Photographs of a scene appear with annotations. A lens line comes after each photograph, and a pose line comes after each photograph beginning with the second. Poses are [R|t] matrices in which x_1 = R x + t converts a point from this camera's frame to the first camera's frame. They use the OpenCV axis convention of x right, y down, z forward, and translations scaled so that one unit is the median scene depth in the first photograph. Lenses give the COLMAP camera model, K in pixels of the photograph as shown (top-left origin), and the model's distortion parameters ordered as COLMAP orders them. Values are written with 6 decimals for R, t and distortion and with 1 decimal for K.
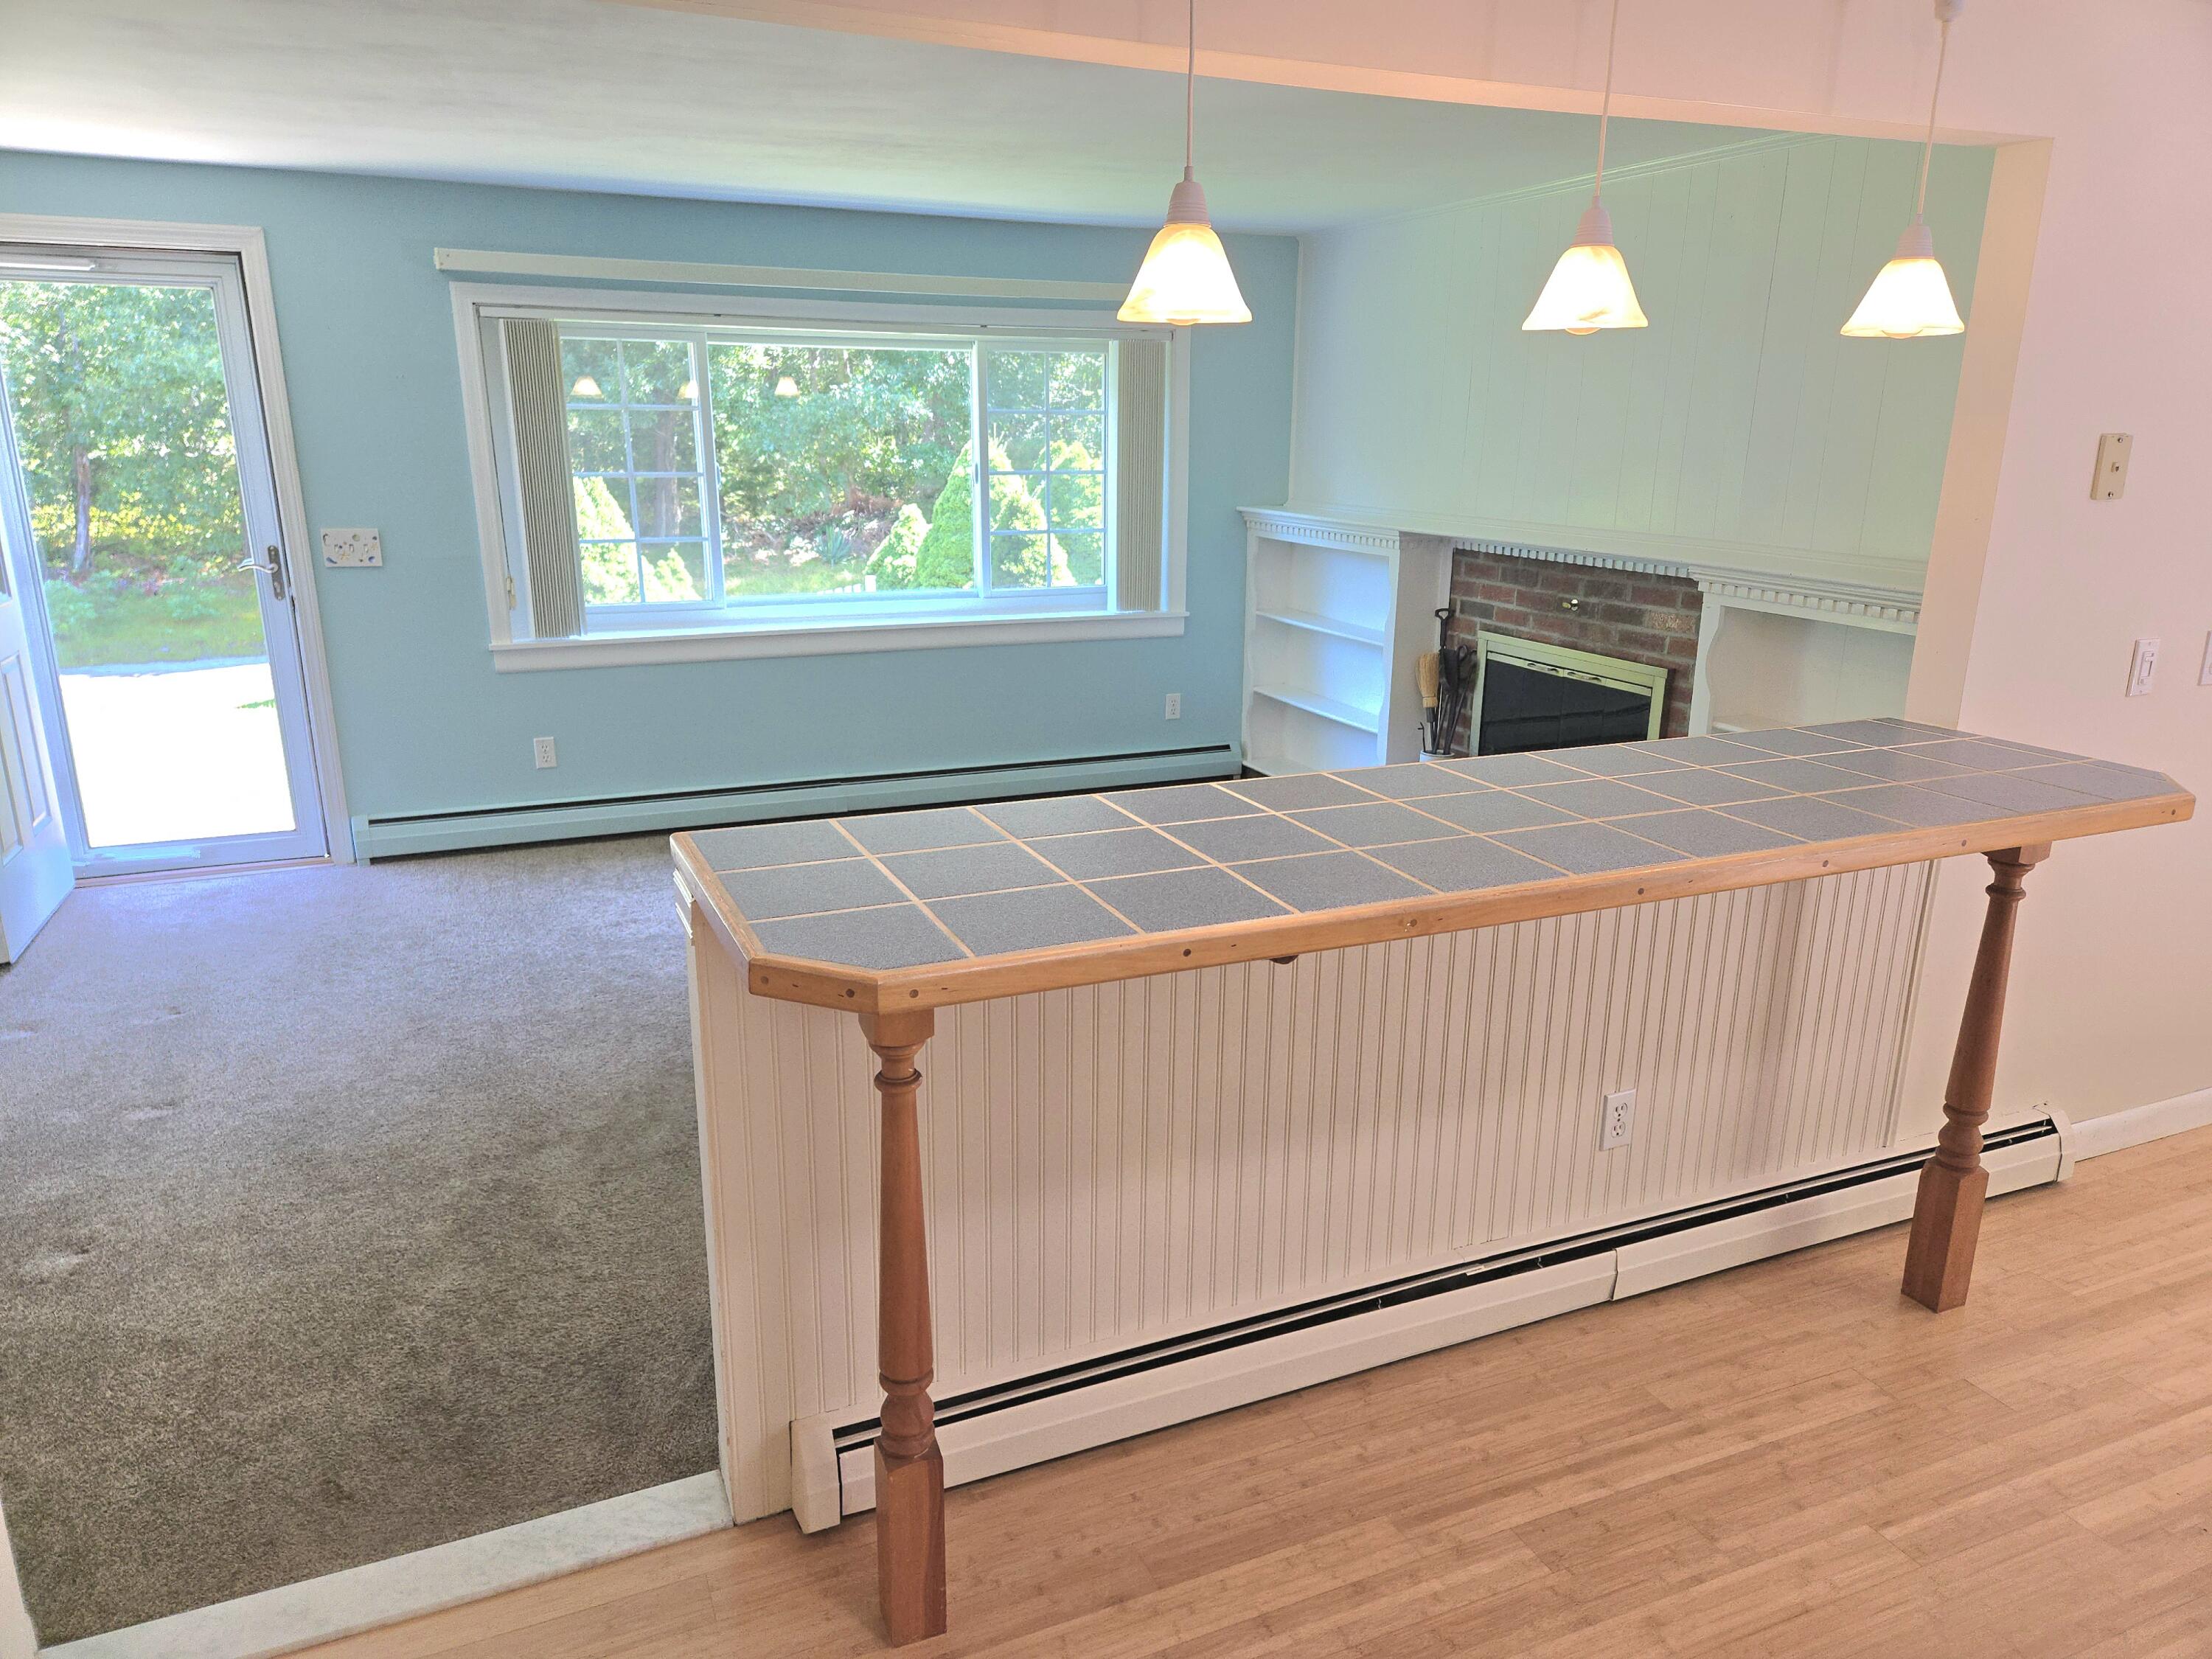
lens RADIAL K [[1466.9, 0, 1100.9], [0, 1466.9, 840.9], [0, 0, 1]] dist [0.067553, -0.059127]
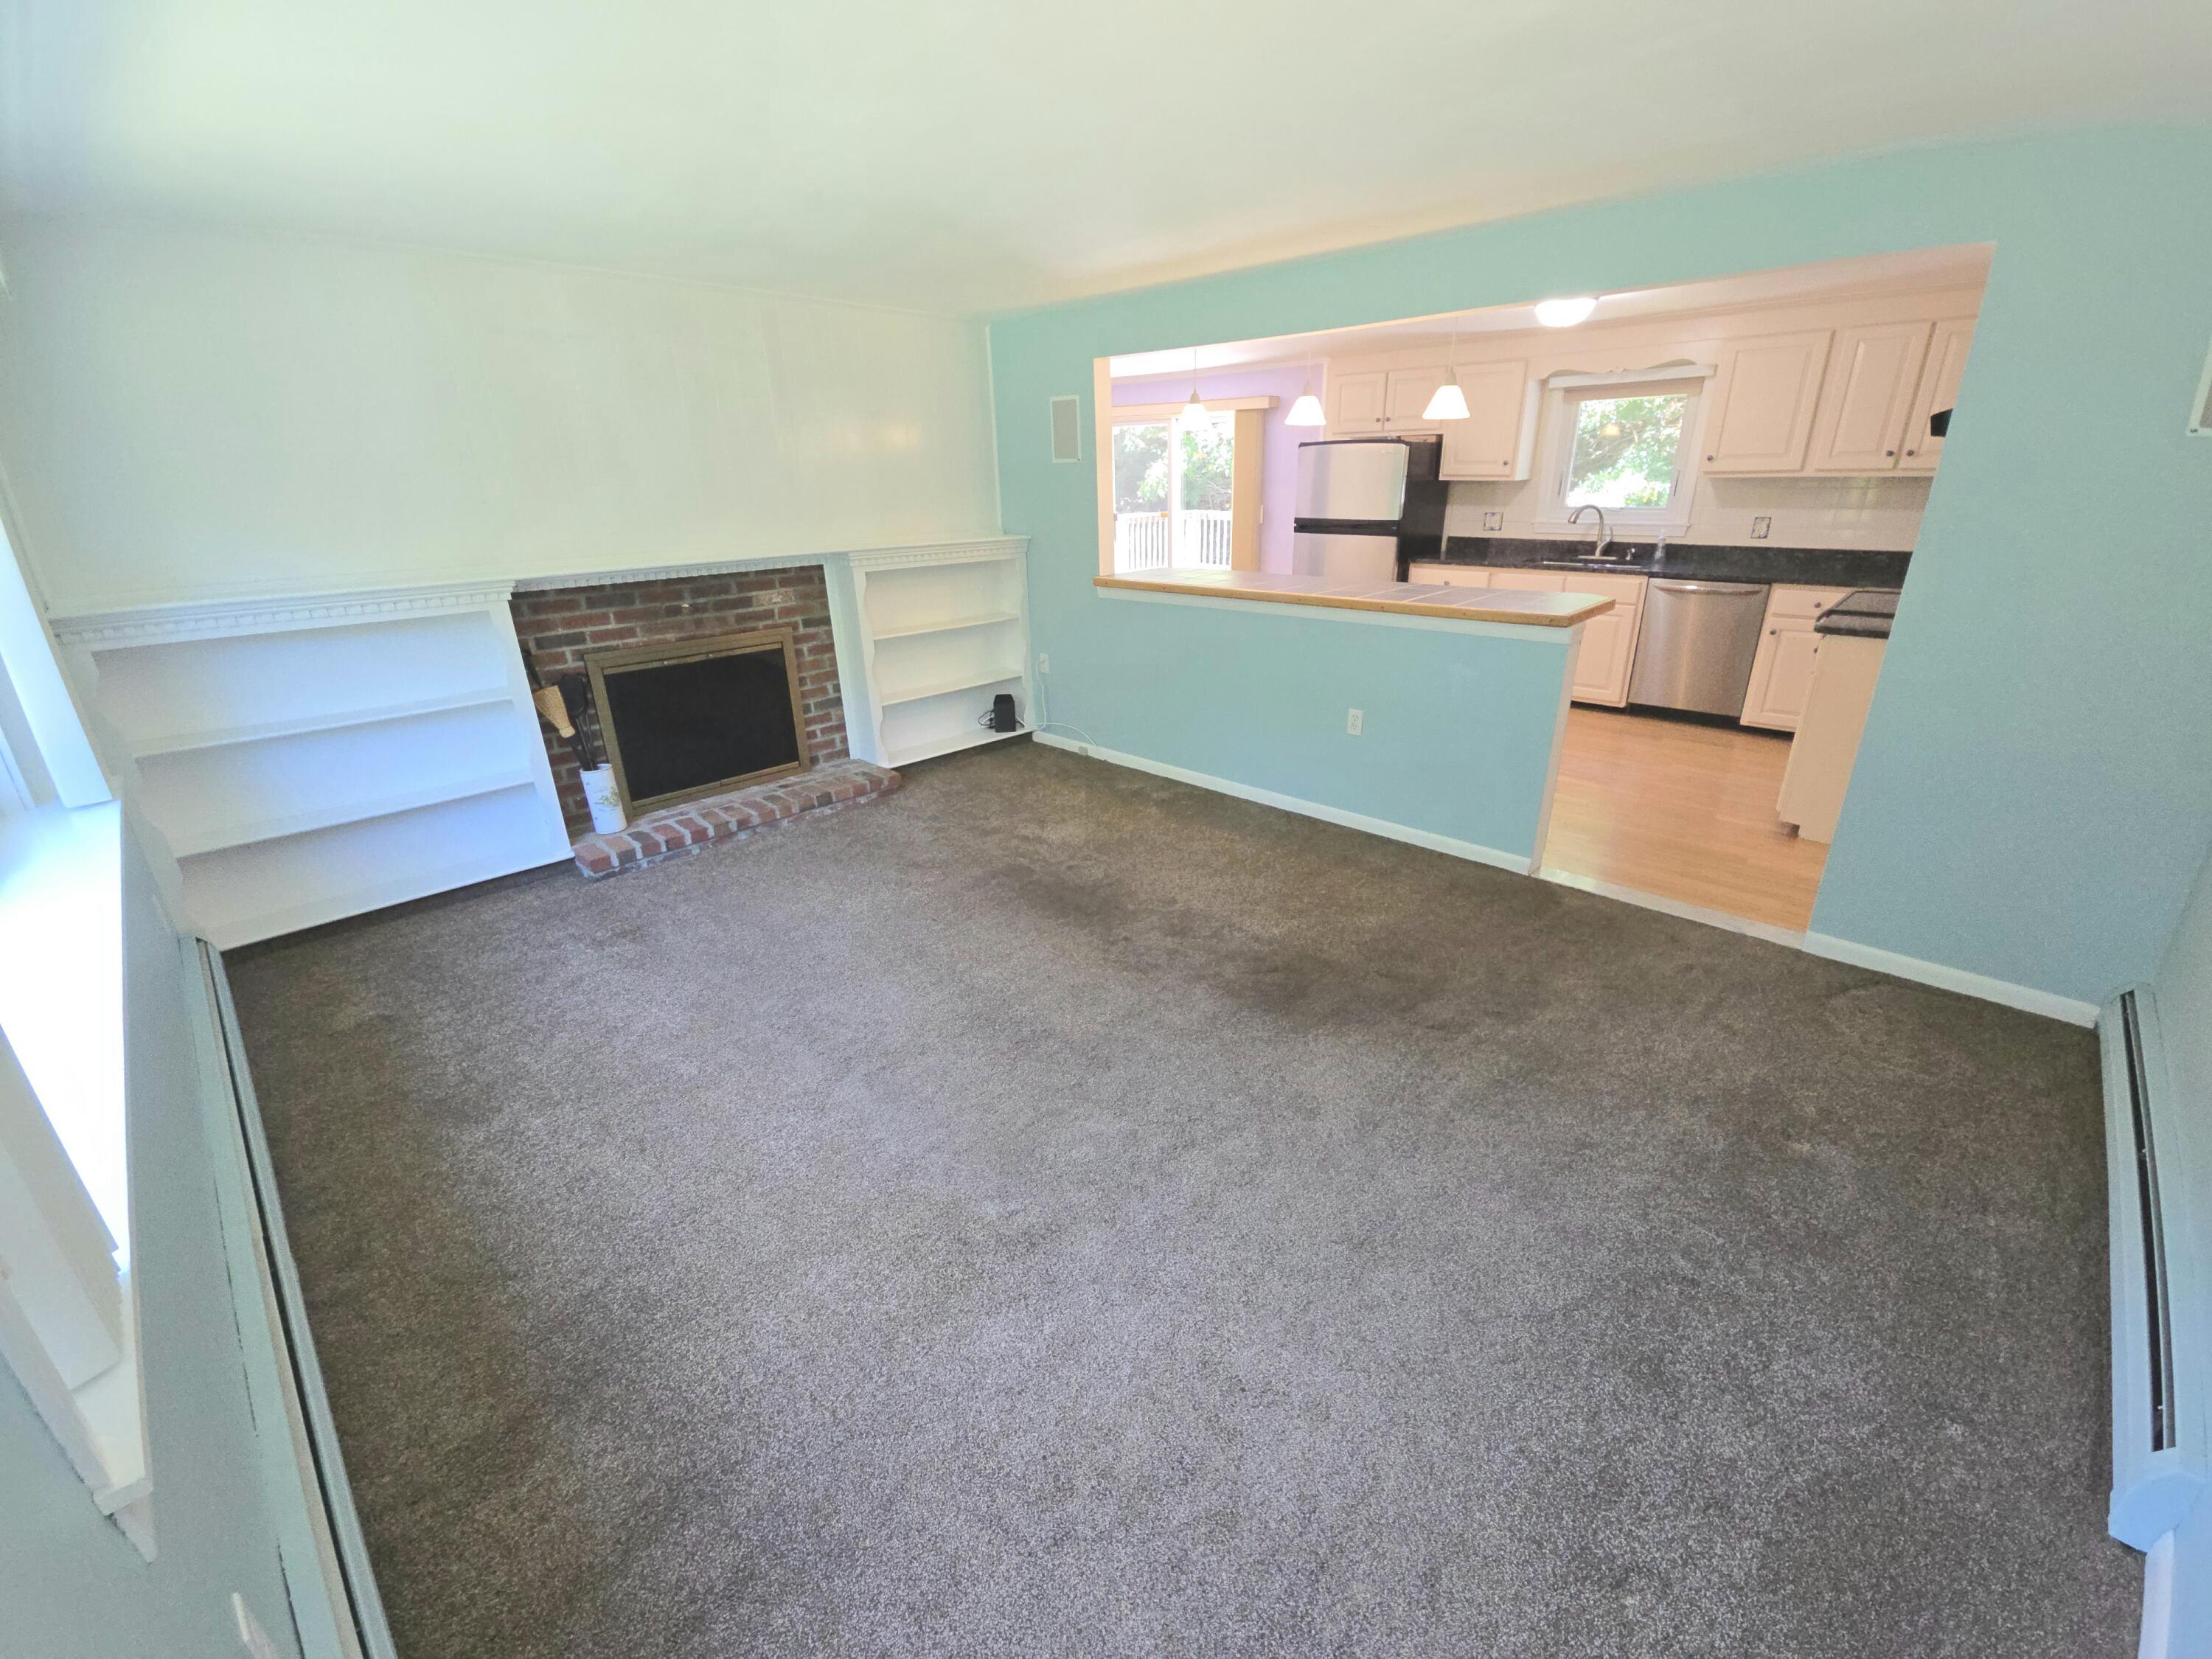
lens RADIAL K [[904.7, 0, 1100.6], [0, 904.7, 820.1], [0, 0, 1]] dist [0.006097, -0.003721]
pose [[-0.381634, -0.335370, 0.861326, -0.580569], [0.269869, 0.850824, 0.450854, -0.254456], [-0.884040, 0.404506, -0.234197, 0.895834]]
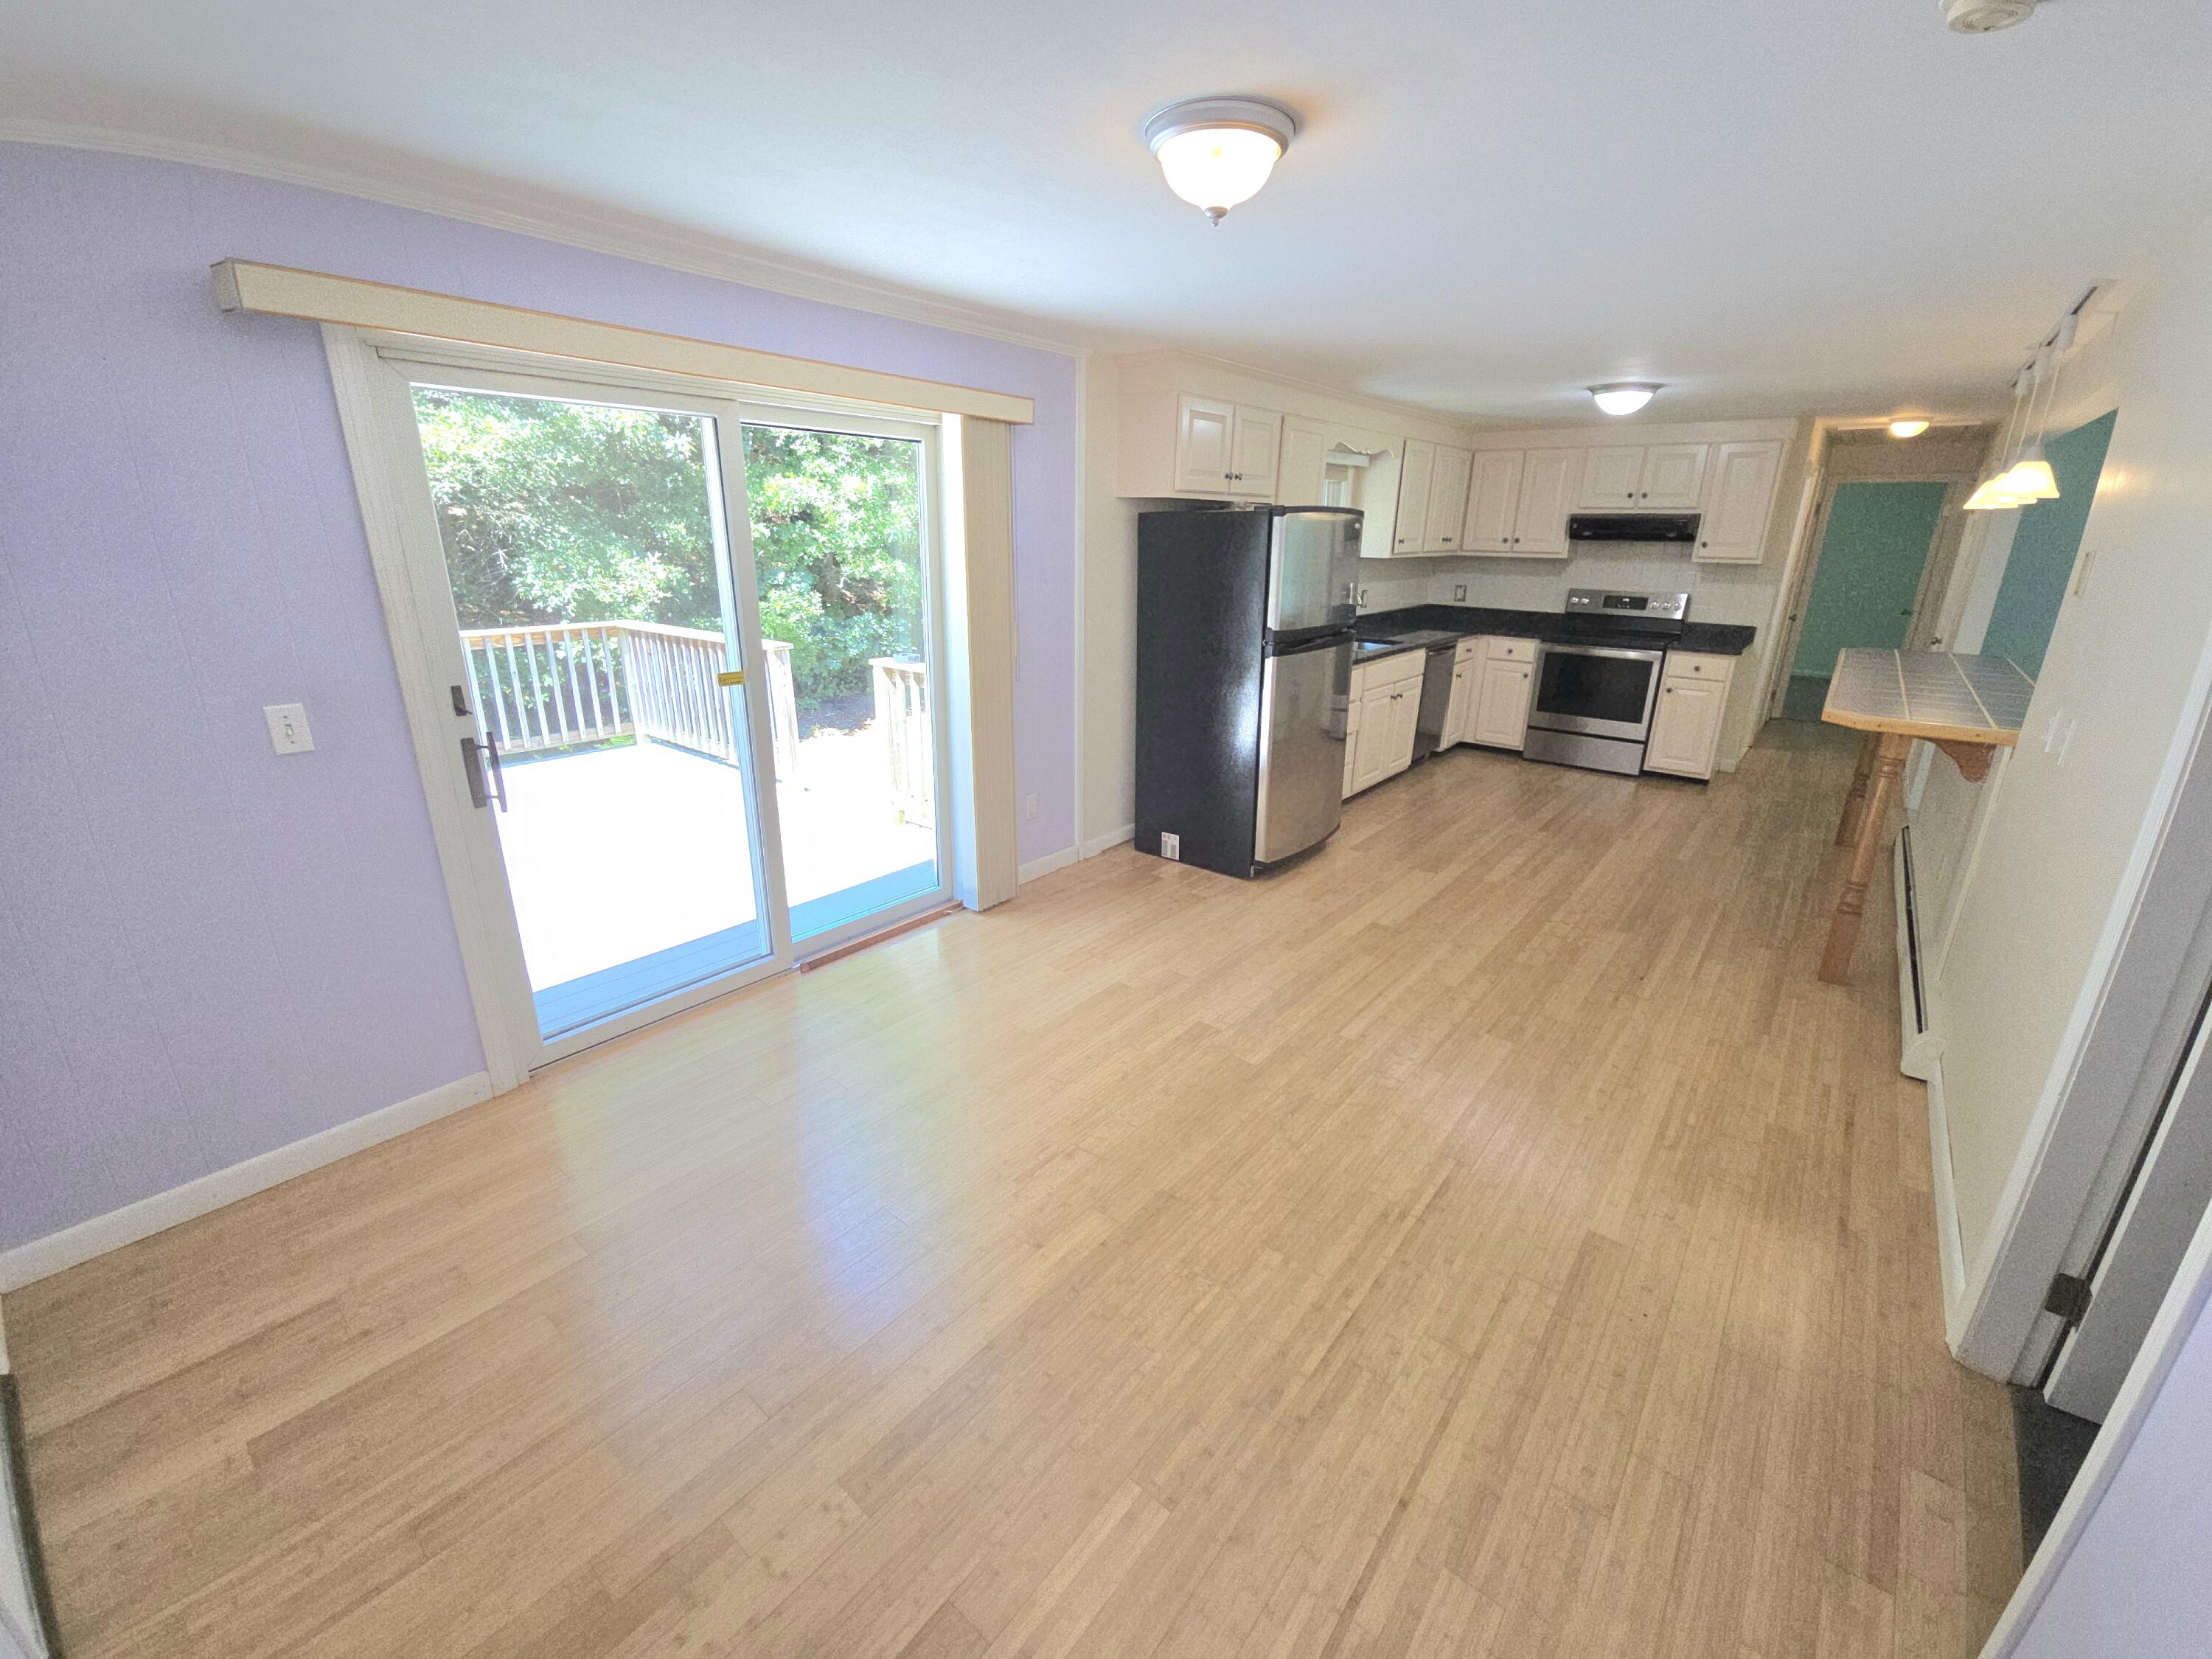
lens RADIAL K [[904.7, 0, 1114.4], [0, 904.7, 811.0], [0, 0, 1]] dist [0.006097, -0.003721]
pose [[-0.885492, 0.123567, -0.447923, 1.052259], [-0.142845, 0.844916, 0.515473, -0.205168], [0.442153, 0.520431, -0.730516, 0.739484]]
